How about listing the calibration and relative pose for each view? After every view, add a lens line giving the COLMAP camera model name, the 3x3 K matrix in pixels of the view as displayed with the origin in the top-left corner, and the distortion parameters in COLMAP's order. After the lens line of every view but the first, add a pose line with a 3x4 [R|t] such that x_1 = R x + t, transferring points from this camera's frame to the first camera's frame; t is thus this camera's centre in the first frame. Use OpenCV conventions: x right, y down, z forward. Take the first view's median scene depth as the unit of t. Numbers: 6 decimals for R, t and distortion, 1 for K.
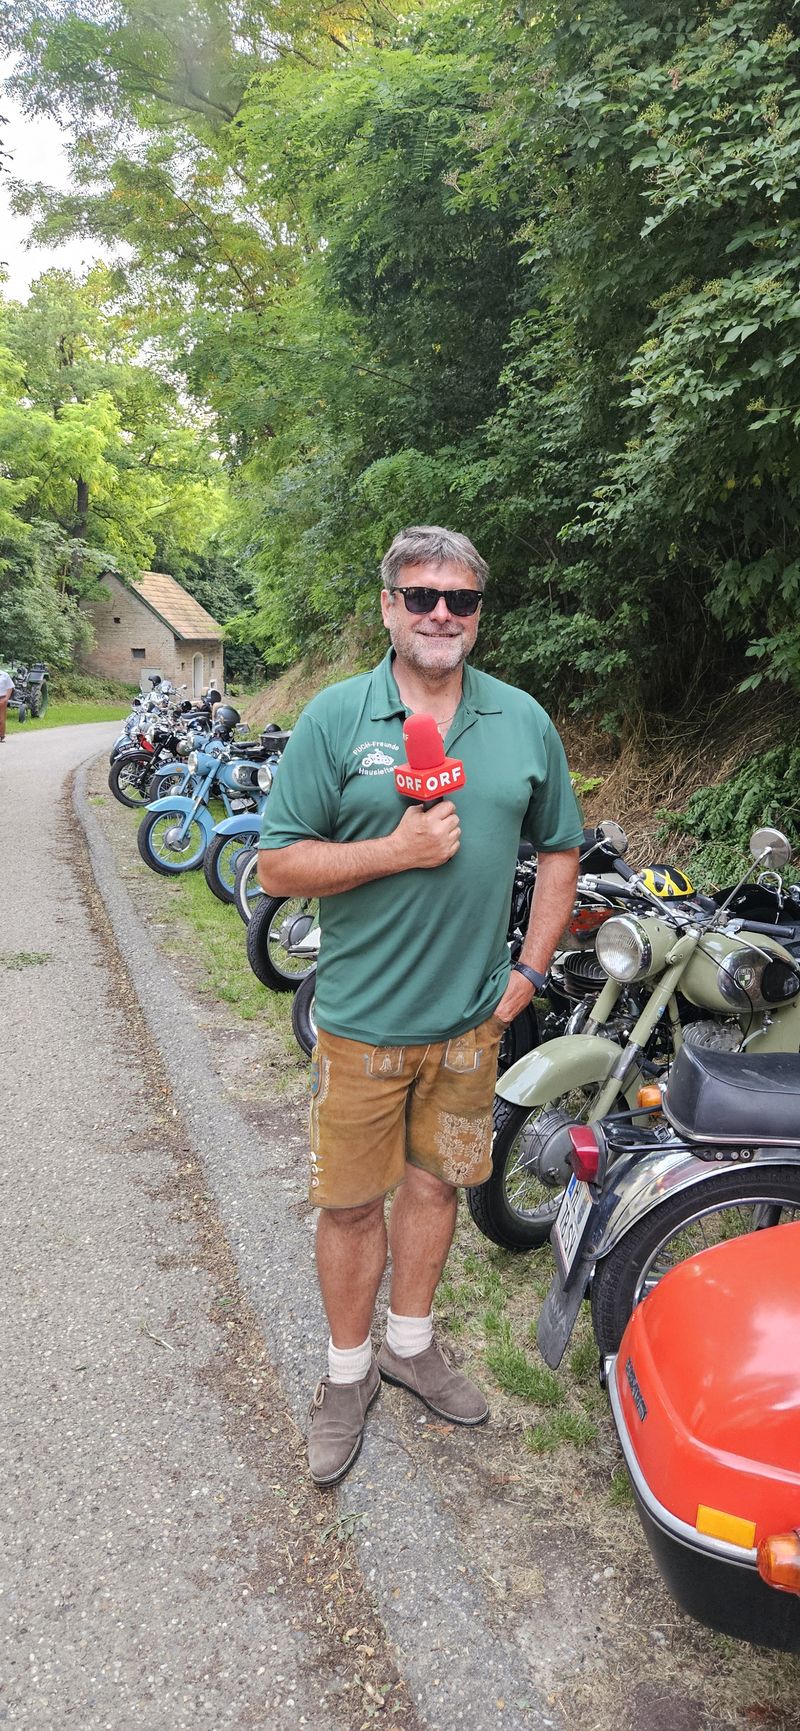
lens RADIAL K [[1064.3, 0, 400.0], [0, 1064.3, 865.5], [0, 0, 1]] dist [-0.007407, -0.014708]
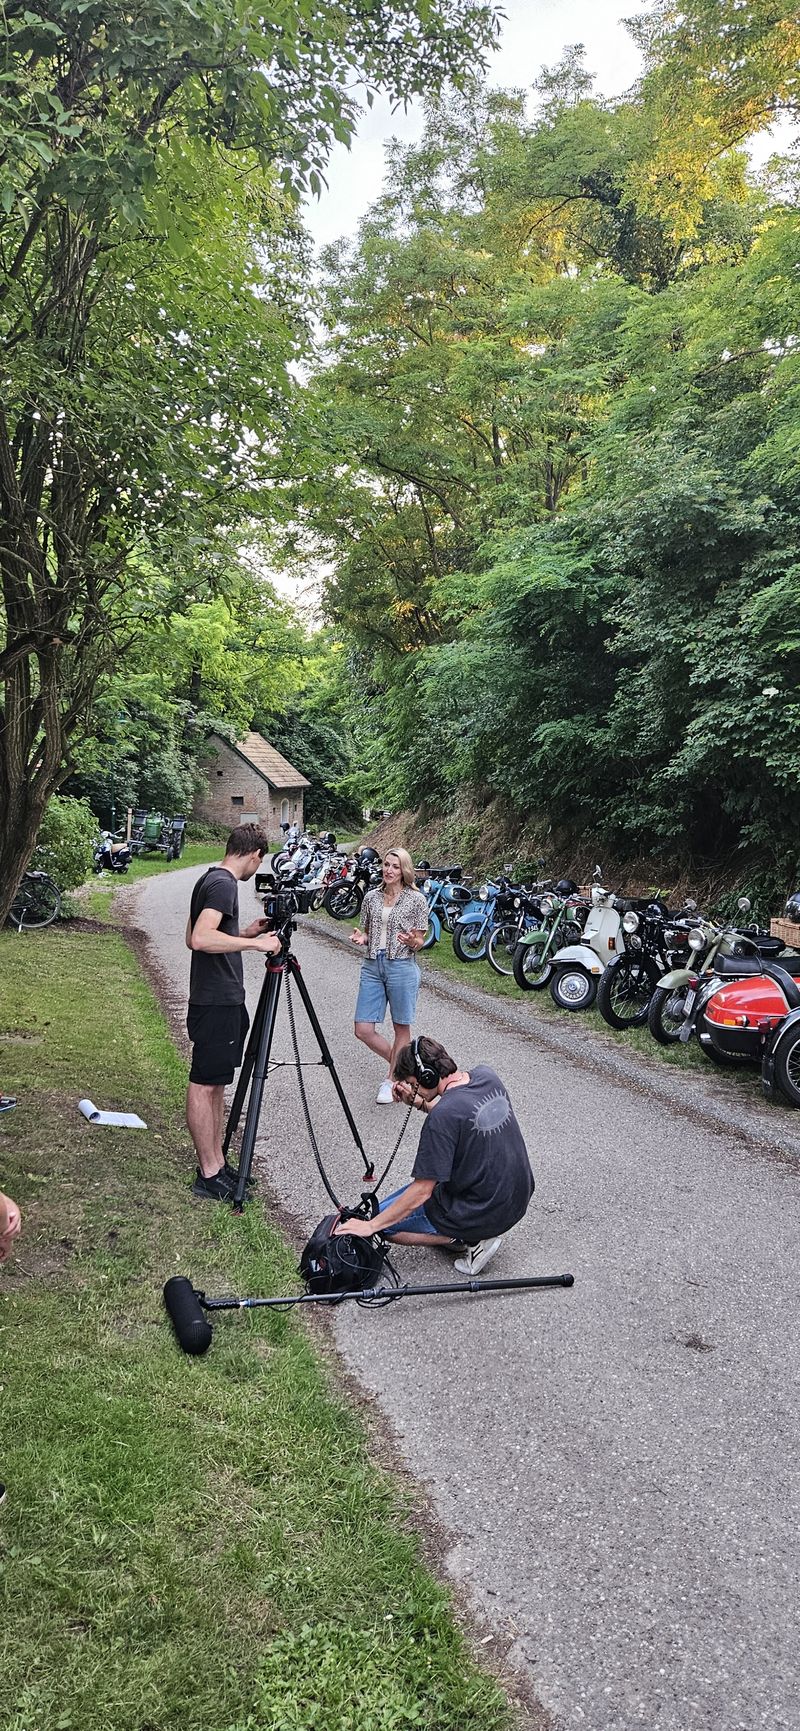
lens RADIAL K [[1043.5, 0, 400.0], [0, 1043.5, 865.5], [0, 0, 1]] dist [-0.002162, -0.003170]
pose [[0.999240, -0.018240, -0.034438, -0.038835], [0.013886, 0.992350, -0.122675, 0.016256], [0.036412, 0.122104, 0.991849, -0.146511]]
